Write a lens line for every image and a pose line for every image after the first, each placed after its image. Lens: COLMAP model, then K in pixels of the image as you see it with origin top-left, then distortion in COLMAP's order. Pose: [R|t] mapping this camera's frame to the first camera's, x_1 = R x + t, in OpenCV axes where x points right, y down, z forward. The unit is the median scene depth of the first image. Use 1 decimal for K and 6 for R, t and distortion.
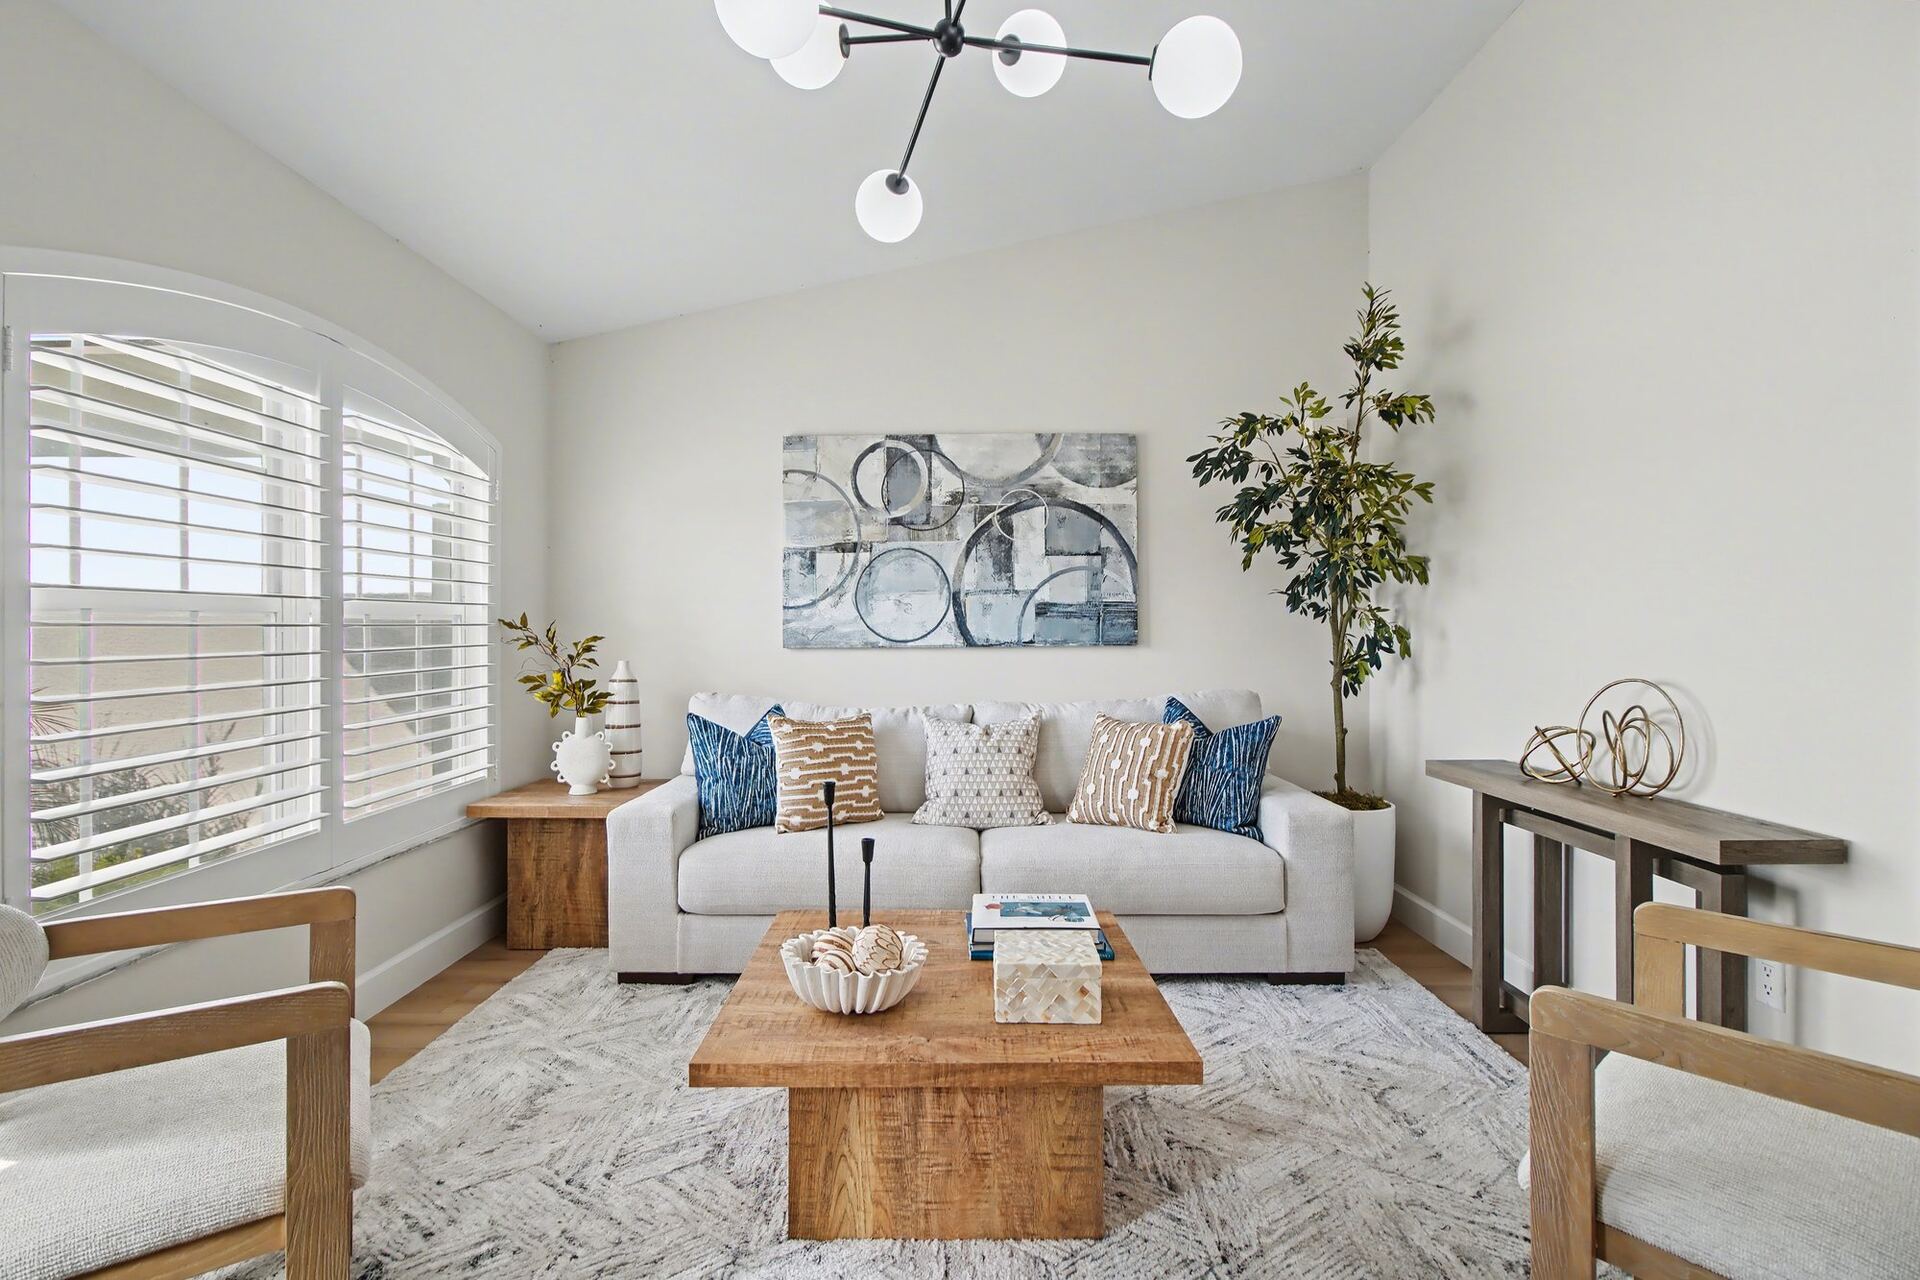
lens RADIAL K [[918.3, 0, 954.4], [0, 918.3, 623.9], [0, 0, 1]] dist [-0.051241, 0.054787]
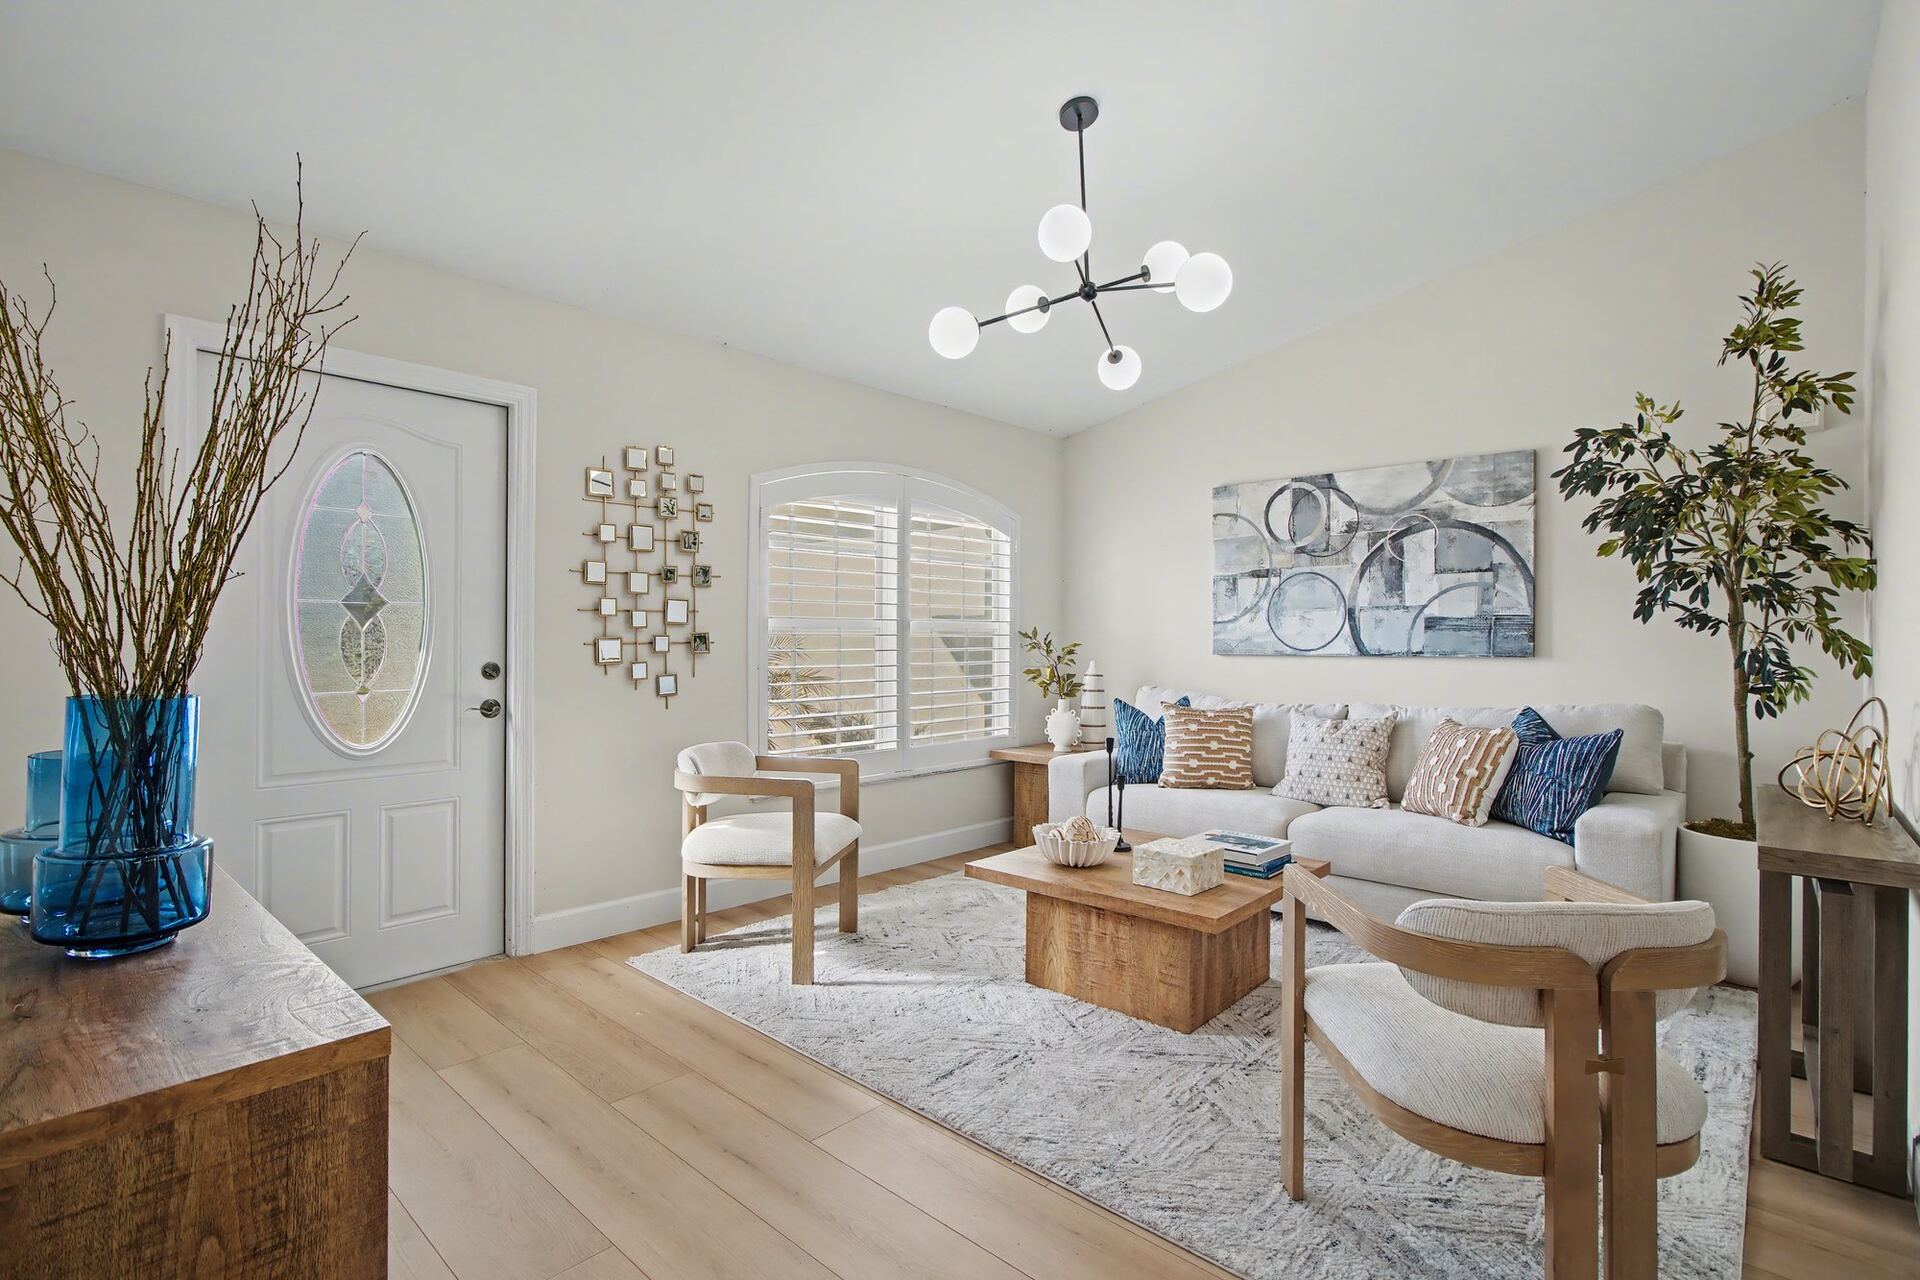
lens RADIAL K [[902.1, 0, 960.0], [0, 902.1, 640.0], [0, 0, 1]] dist [-0.000020, 0.000274]
pose [[0.749135, 0.006626, -0.662384, 0.413526], [-0.002551, 0.999971, 0.007118, -0.001827], [0.662412, -0.003643, 0.749131, -0.189096]]
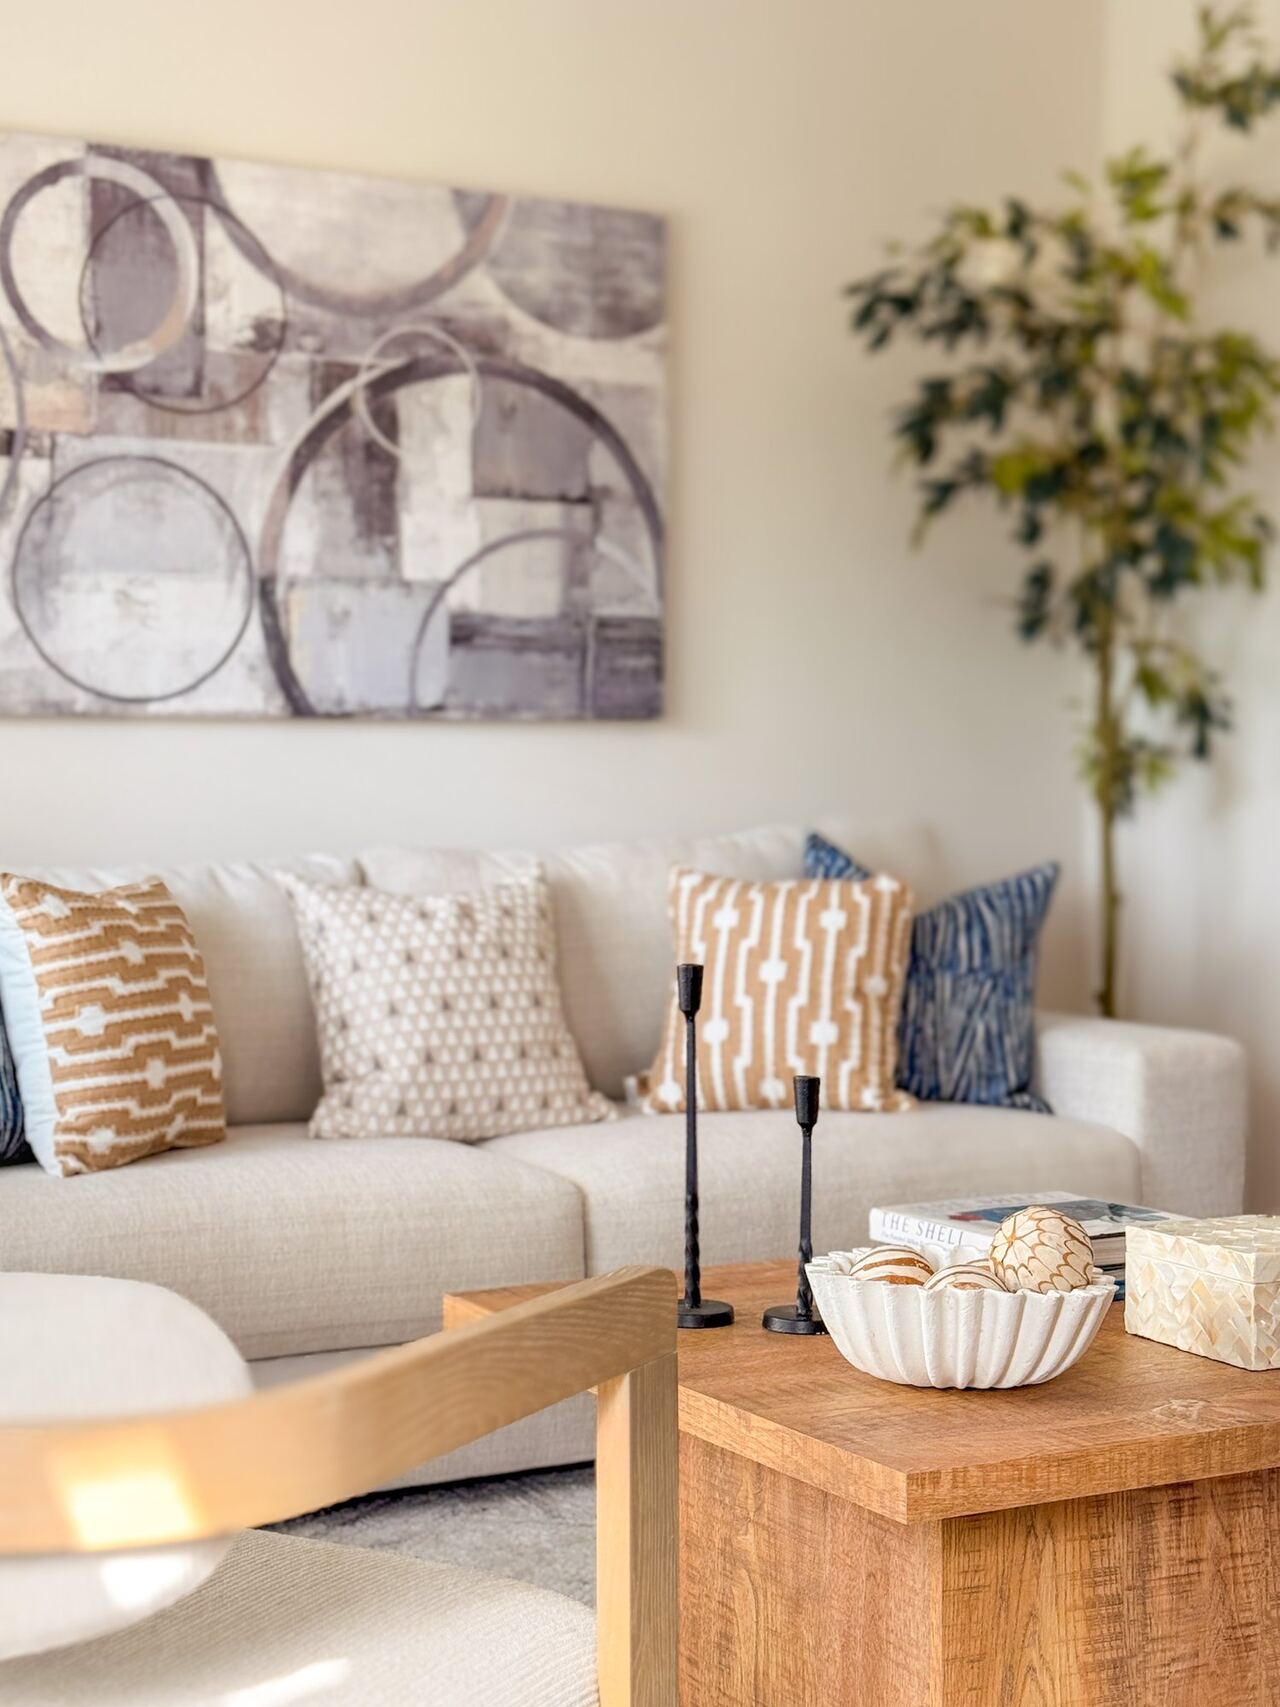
lens RADIAL K [[2559.6, 0, 560.8], [0, 2559.6, 902.6], [0, 0, 1]] dist [0.110976, 0.070562]
pose [[0.876928, -0.019498, 0.480226, -0.450774], [-0.010776, 0.998128, 0.060202, 0.039610], [-0.480501, -0.057968, 0.875076, -0.037617]]
